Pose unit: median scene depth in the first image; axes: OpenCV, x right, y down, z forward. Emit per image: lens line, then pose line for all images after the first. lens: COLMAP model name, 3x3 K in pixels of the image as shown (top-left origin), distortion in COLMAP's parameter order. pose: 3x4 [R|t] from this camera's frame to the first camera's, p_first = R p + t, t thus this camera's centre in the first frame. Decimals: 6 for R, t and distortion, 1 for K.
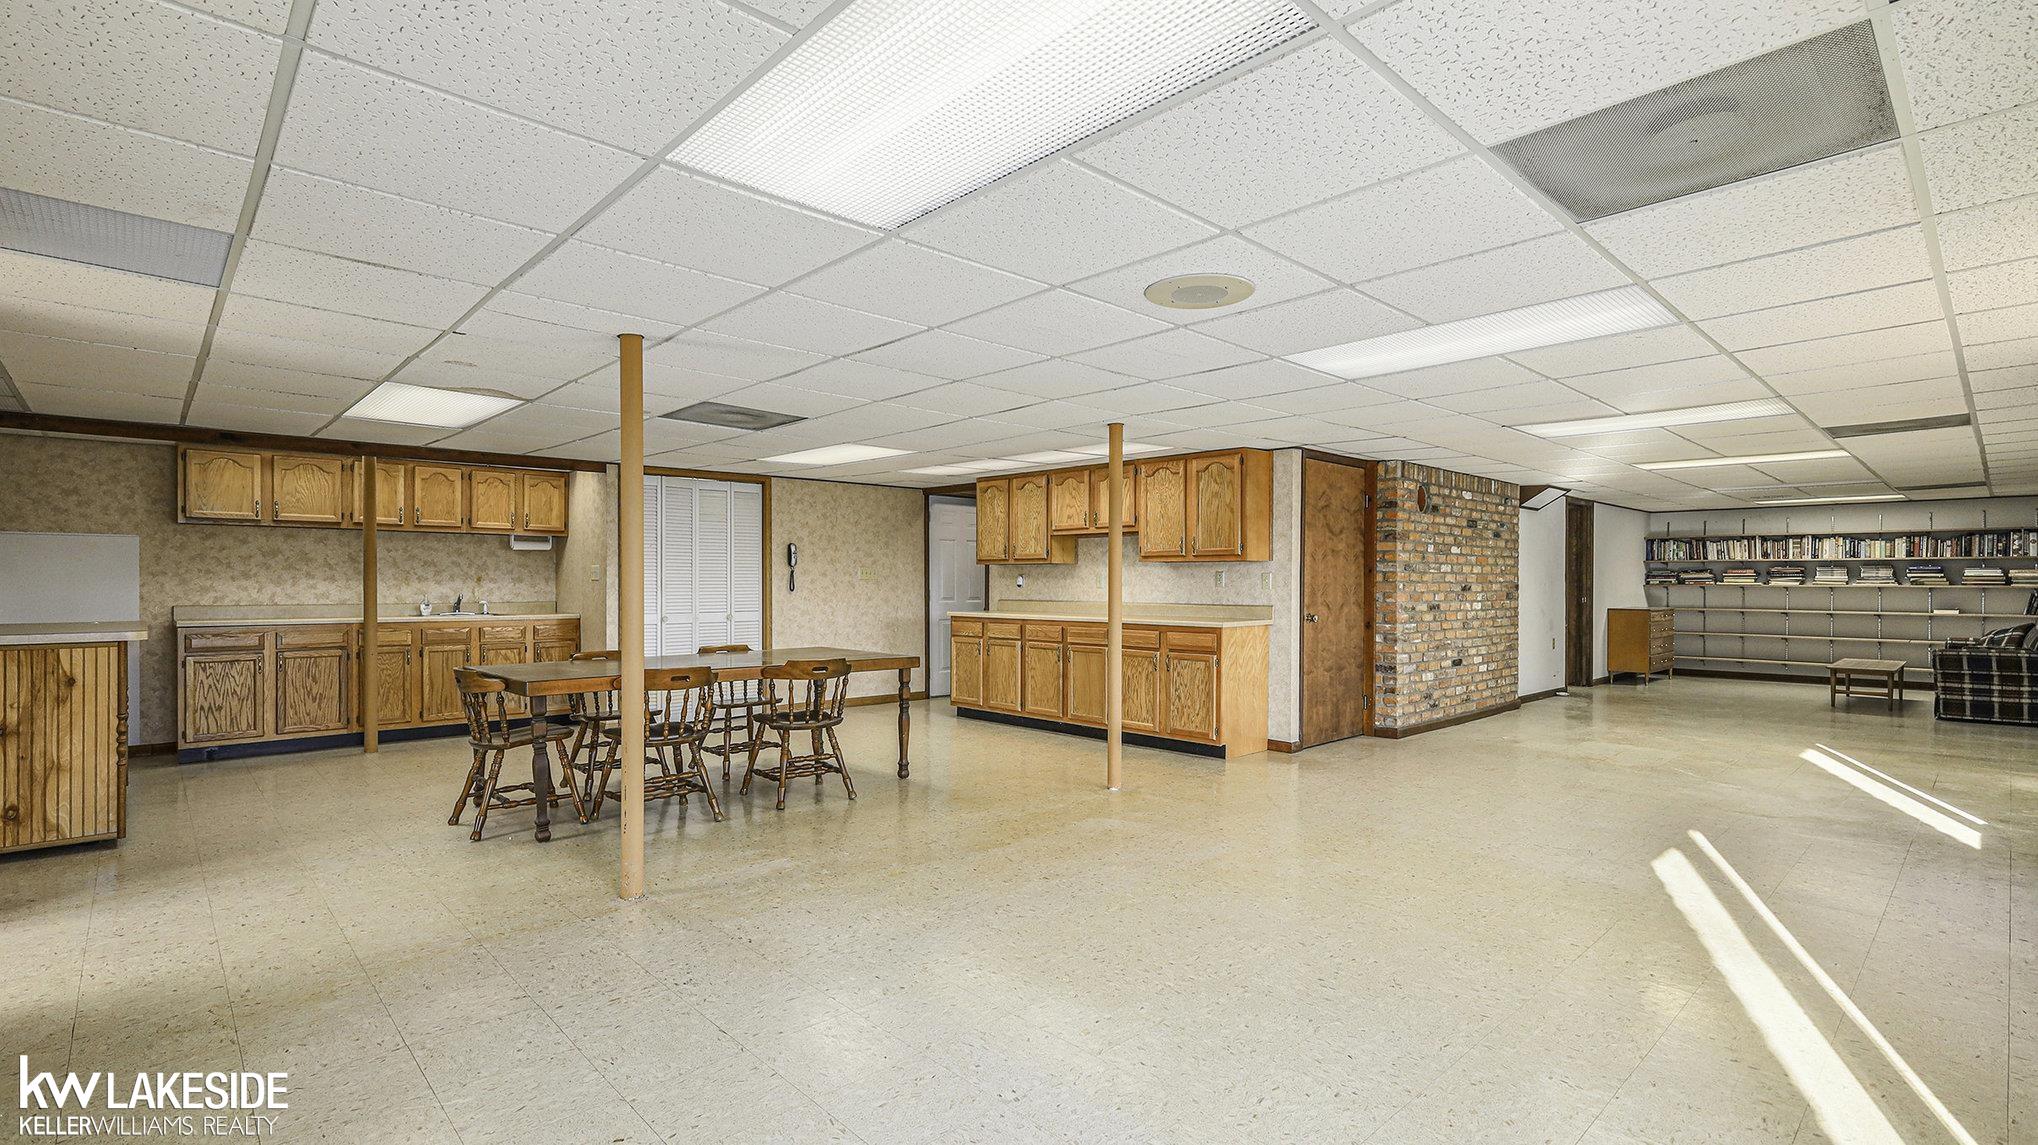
lens RADIAL K [[945.0, 0, 1013.4], [0, 945.0, 569.1], [0, 0, 1]] dist [0.015115, -0.000337]
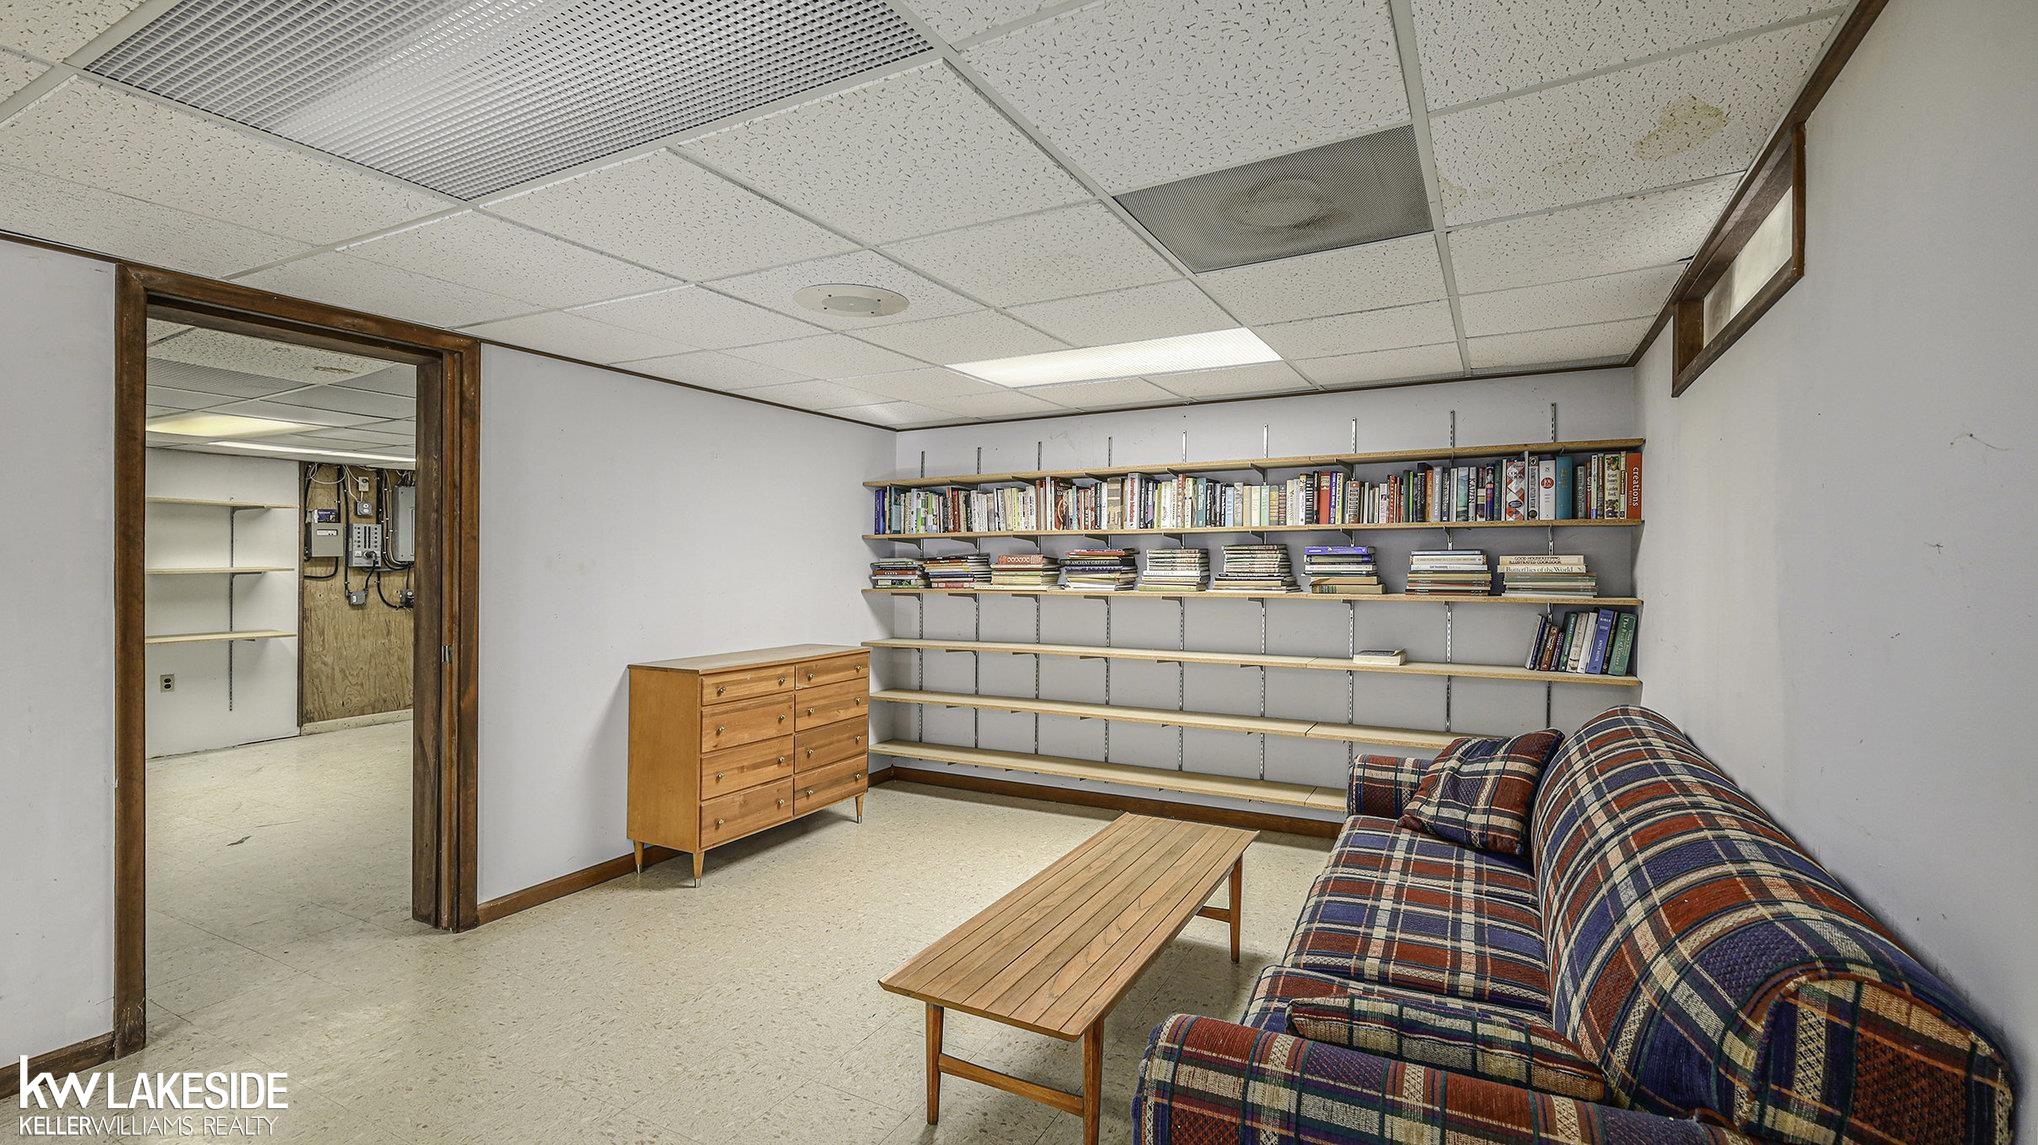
lens RADIAL K [[893.8, 0, 1016.8], [0, 893.8, 574.5], [0, 0, 1]] dist [0.001373, 0.000082]
pose [[0.941703, -0.003057, 0.336430, 0.661273], [-0.003170, 0.999834, 0.017957, 0.002289], [-0.336429, -0.017977, 0.941537, 0.655180]]
